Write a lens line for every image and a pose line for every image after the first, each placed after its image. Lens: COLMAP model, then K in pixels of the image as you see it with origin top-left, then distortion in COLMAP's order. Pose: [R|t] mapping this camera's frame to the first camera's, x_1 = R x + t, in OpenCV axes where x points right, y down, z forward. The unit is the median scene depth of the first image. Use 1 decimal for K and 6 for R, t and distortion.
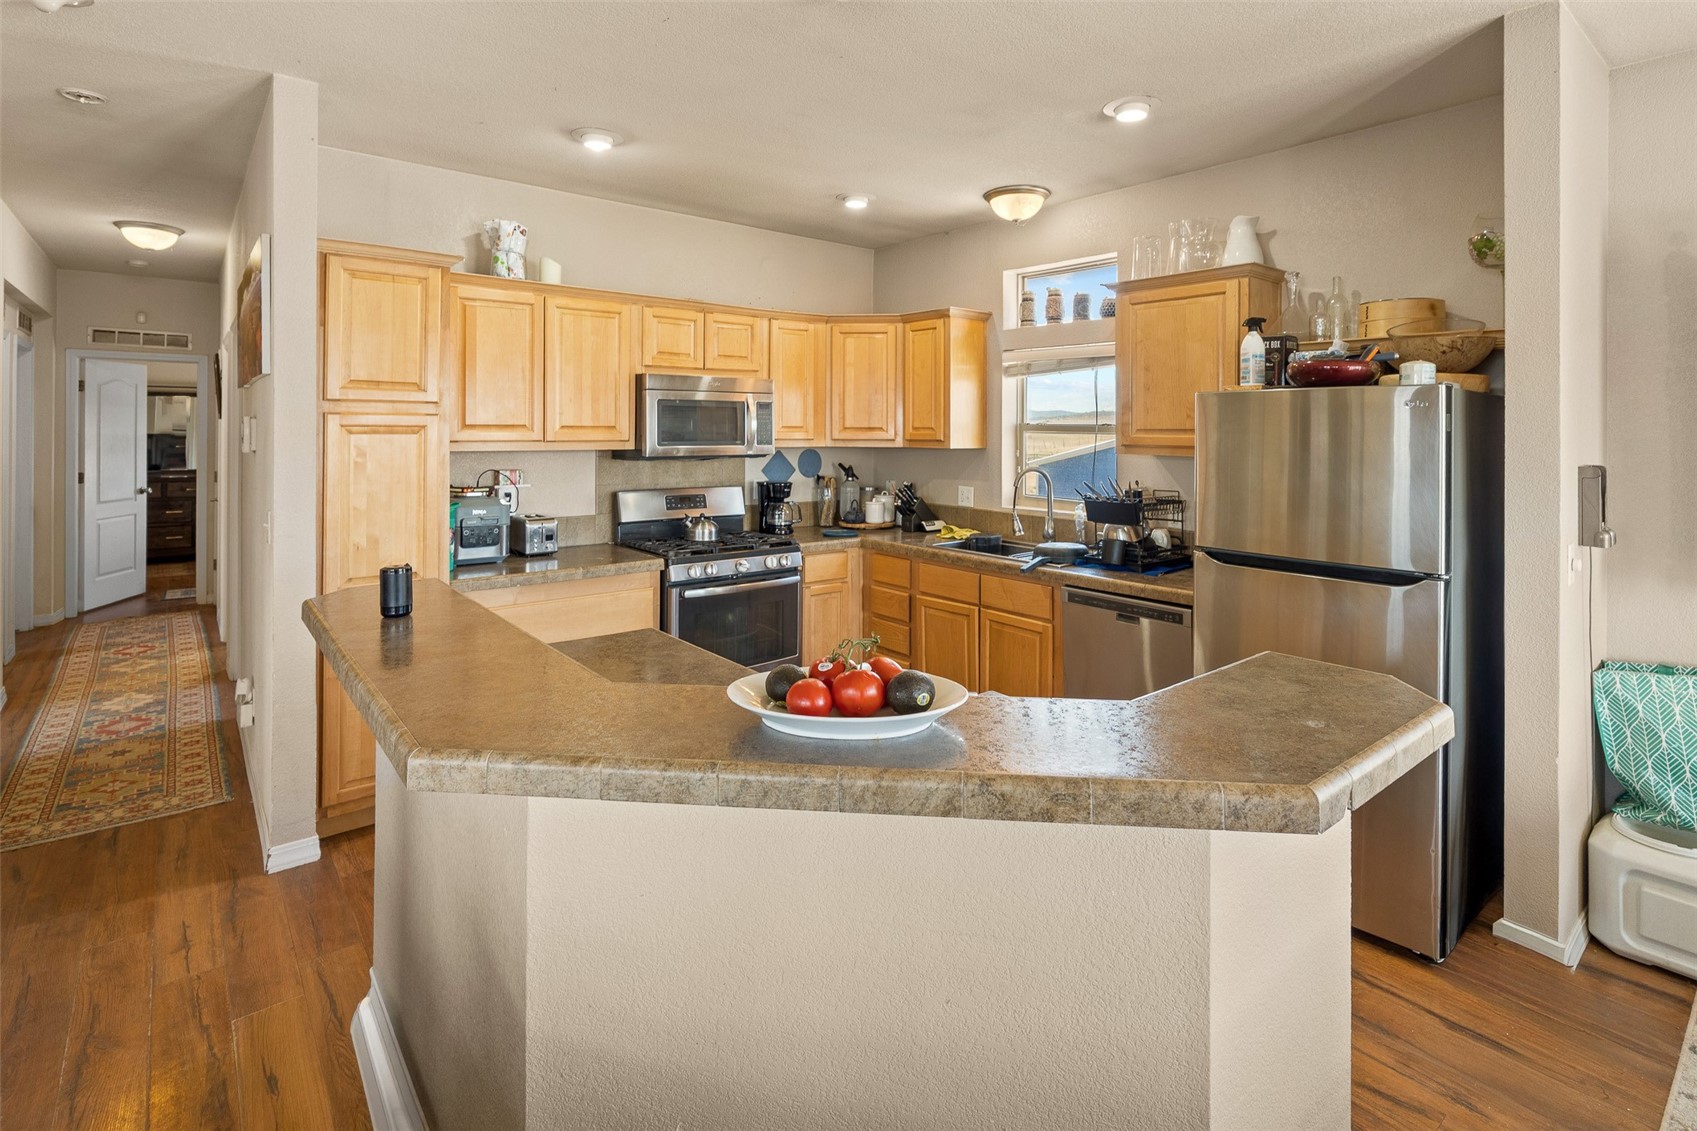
lens RADIAL K [[829.2, 0, 836.2], [0, 829.2, 423.9], [0, 0, 1]] dist [-0.001596, -0.001034]
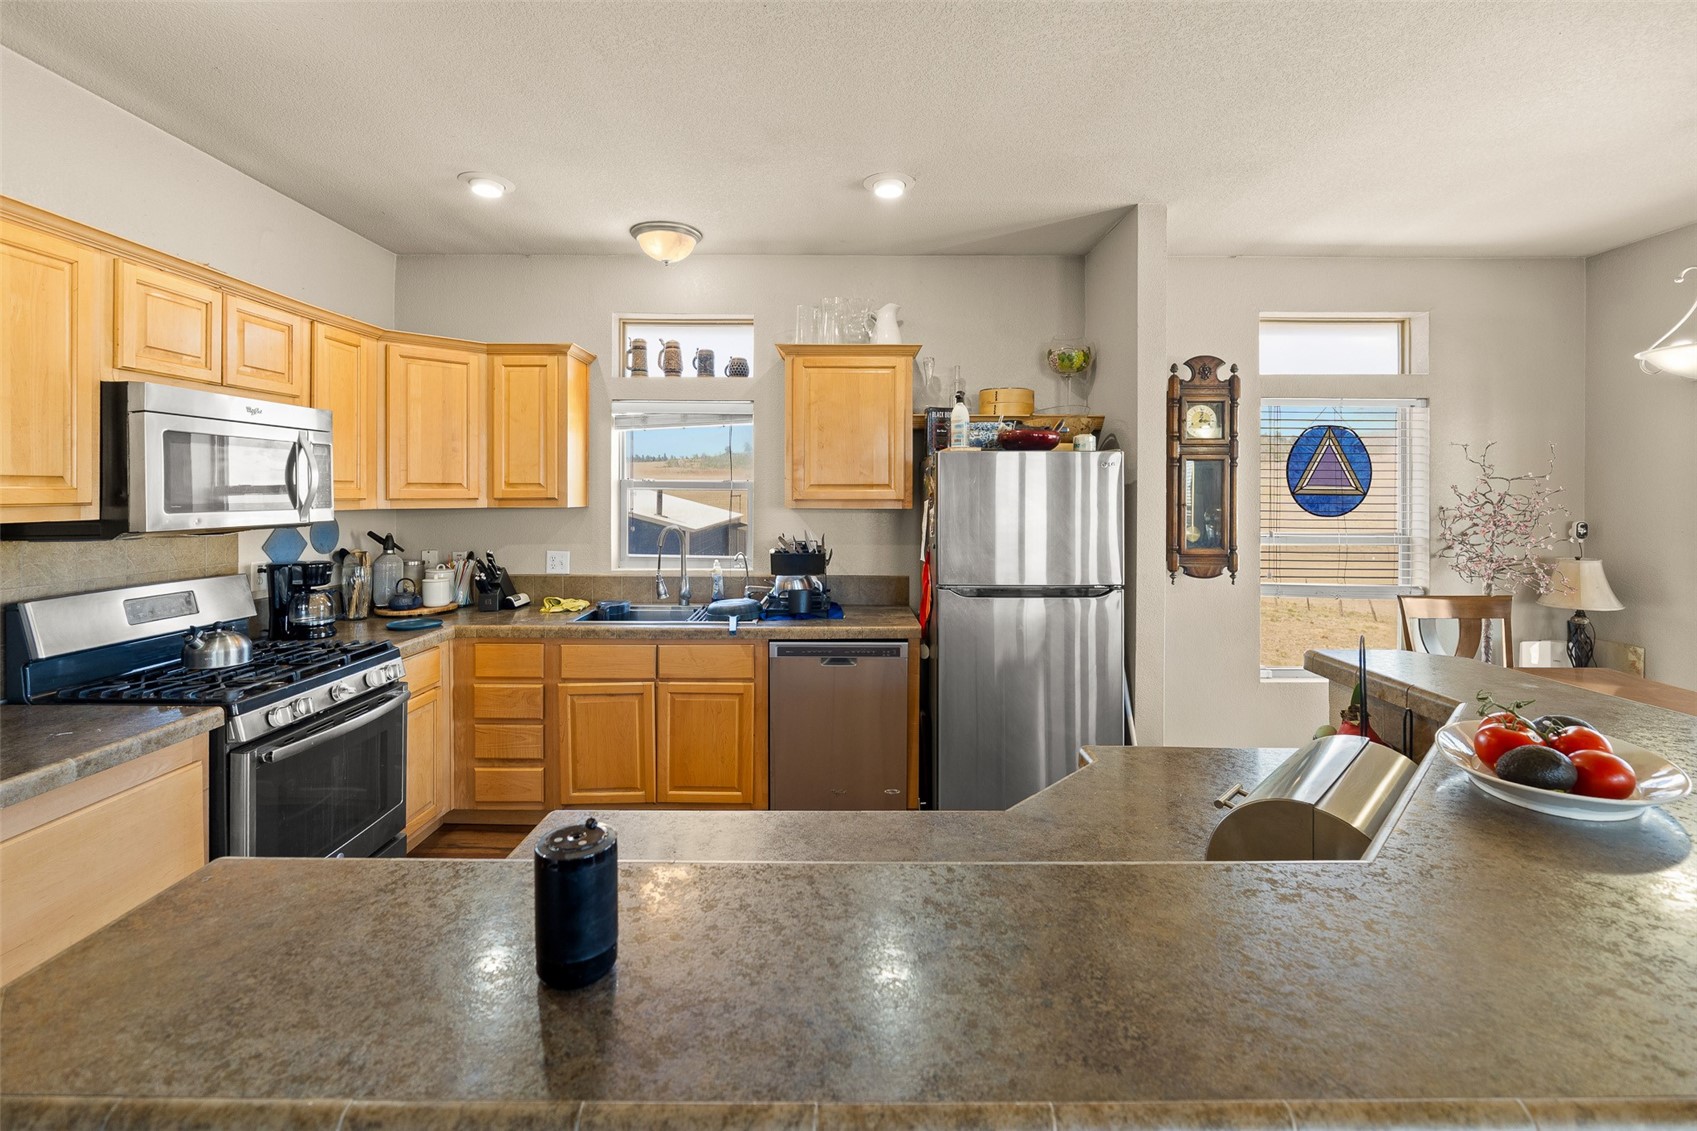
lens RADIAL K [[762.9, 0, 848.1], [0, 762.9, 491.7], [0, 0, 1]] dist [-0.006907, 0.001175]
pose [[0.618206, -0.004101, 0.786006, -0.354588], [-0.002811, 0.999968, 0.007429, 0.007572], [-0.786011, -0.006802, 0.618175, 0.329276]]
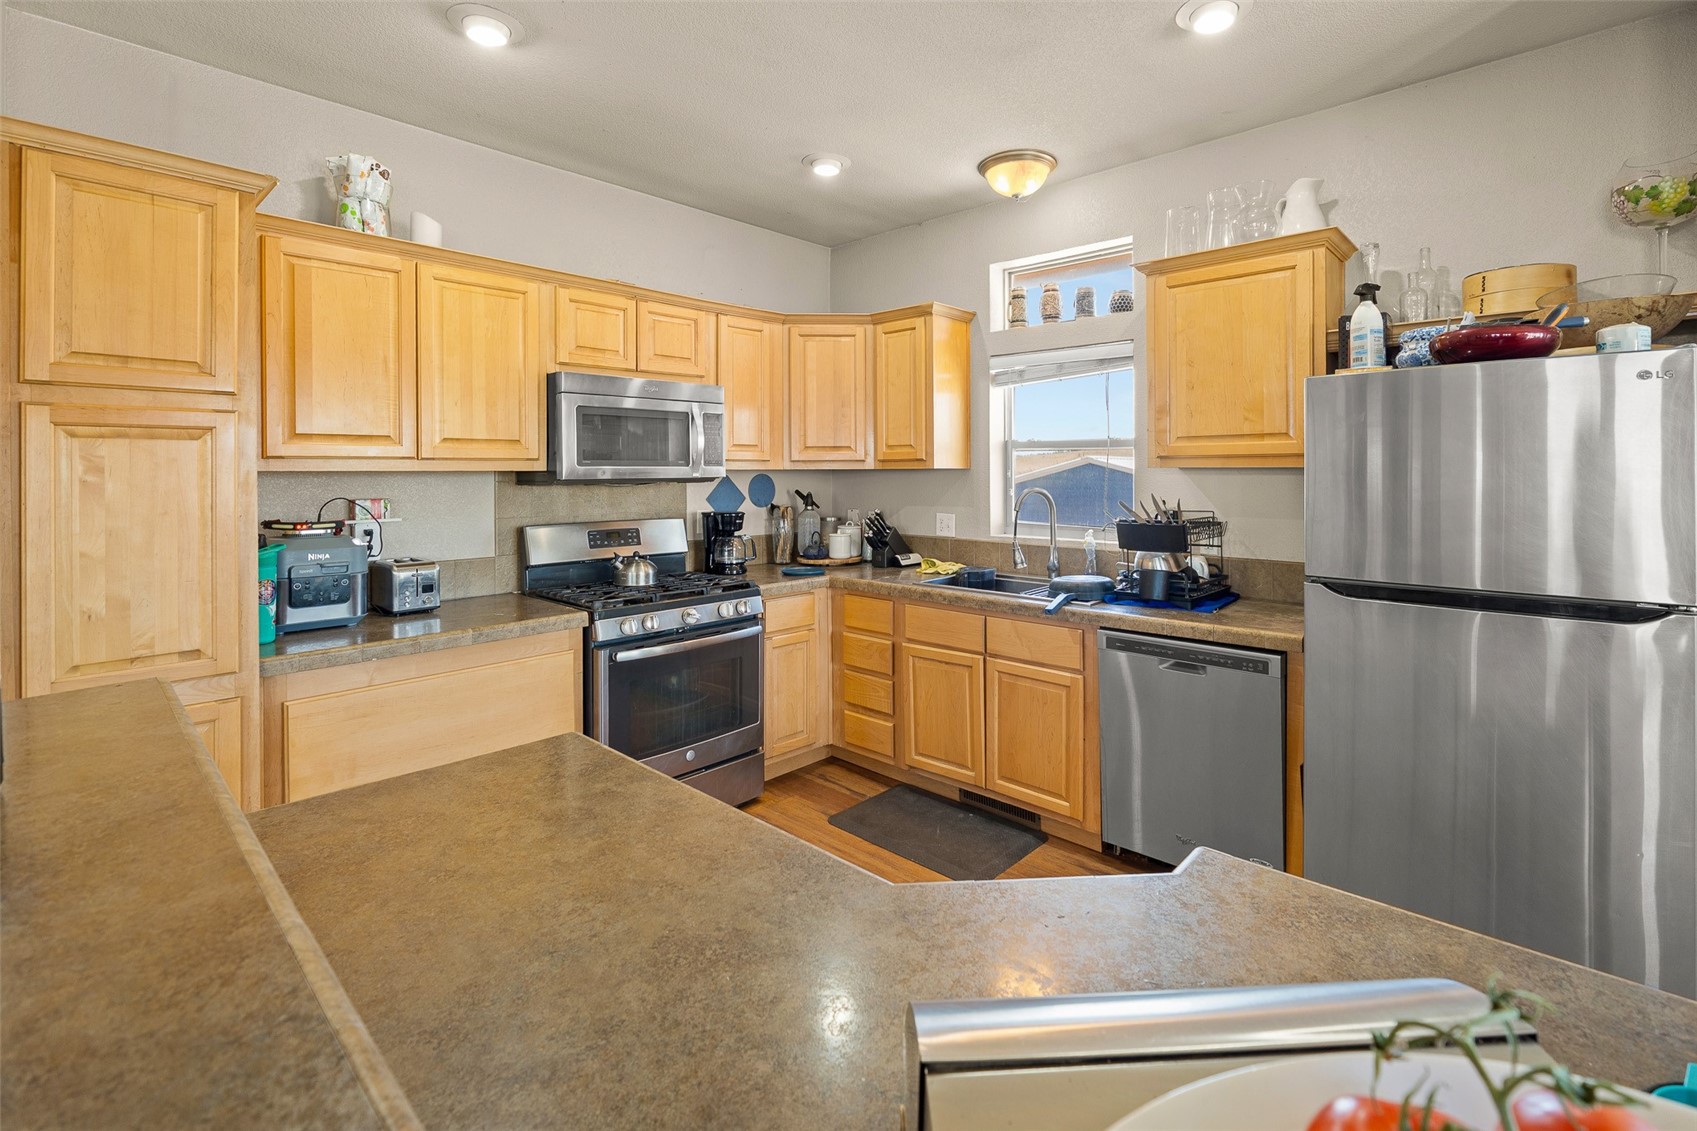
lens RADIAL K [[762.9, 0, 858.0], [0, 762.9, 469.8], [0, 0, 1]] dist [-0.006907, 0.001175]
pose [[0.989619, -0.009470, 0.143402, -0.061556], [0.009019, 0.999952, 0.003800, 0.031670], [-0.143431, -0.002468, 0.989657, 0.272086]]
